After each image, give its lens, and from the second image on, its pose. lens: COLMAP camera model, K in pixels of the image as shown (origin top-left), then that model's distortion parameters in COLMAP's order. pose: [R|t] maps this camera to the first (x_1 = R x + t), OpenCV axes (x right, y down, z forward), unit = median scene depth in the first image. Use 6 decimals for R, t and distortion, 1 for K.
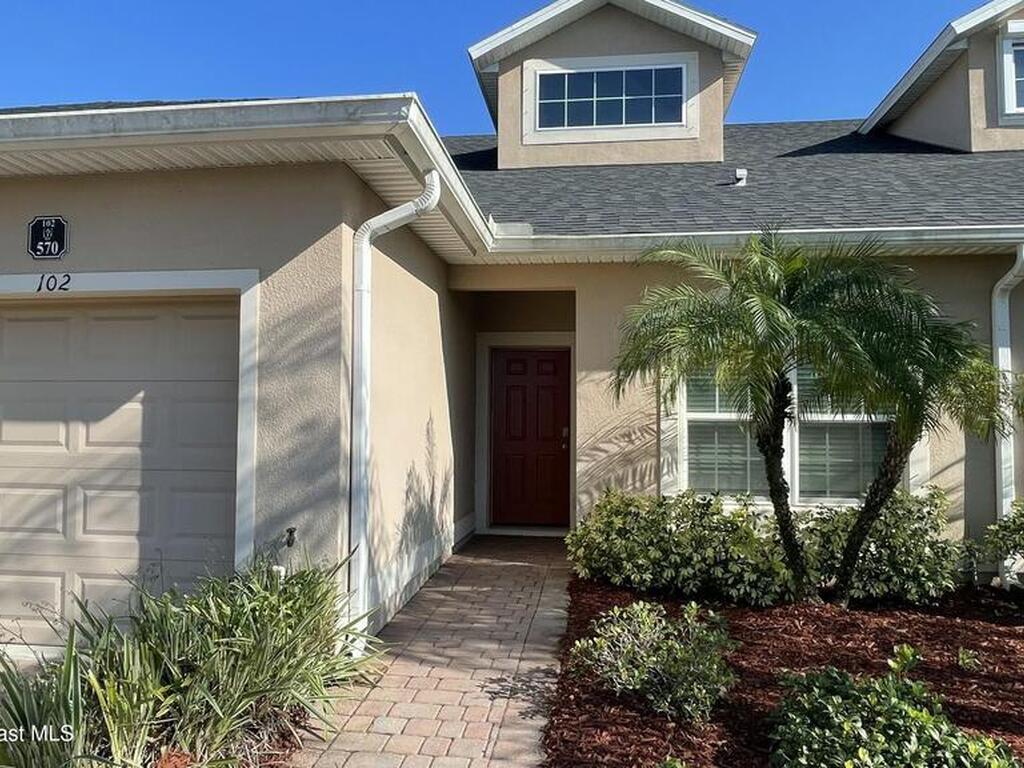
lens RADIAL K [[712.3, 0, 511.0], [0, 712.3, 388.4], [0, 0, 1]] dist [-0.000474, -0.023870]
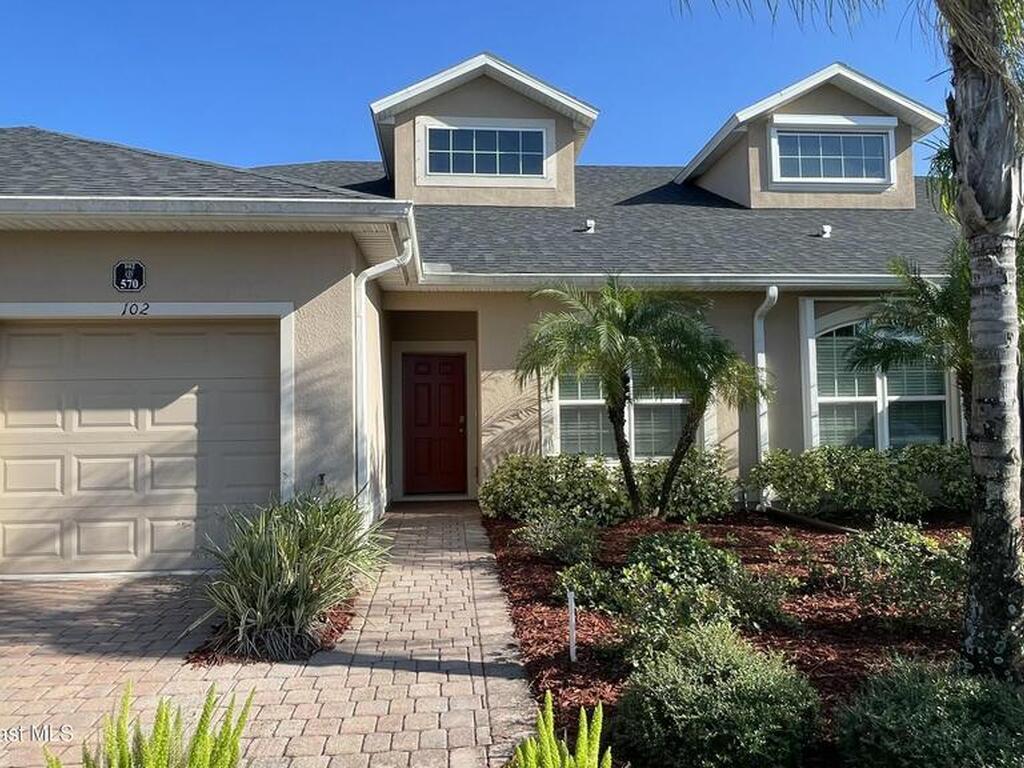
lens RADIAL K [[712.3, 0, 511.0], [0, 712.3, 388.4], [0, 0, 1]] dist [-0.000474, -0.023870]
pose [[0.976154, -0.011908, 0.216754, -0.150878], [0.012906, 0.999912, -0.003188, 0.014902], [-0.216697, 0.005909, 0.976221, -0.355403]]
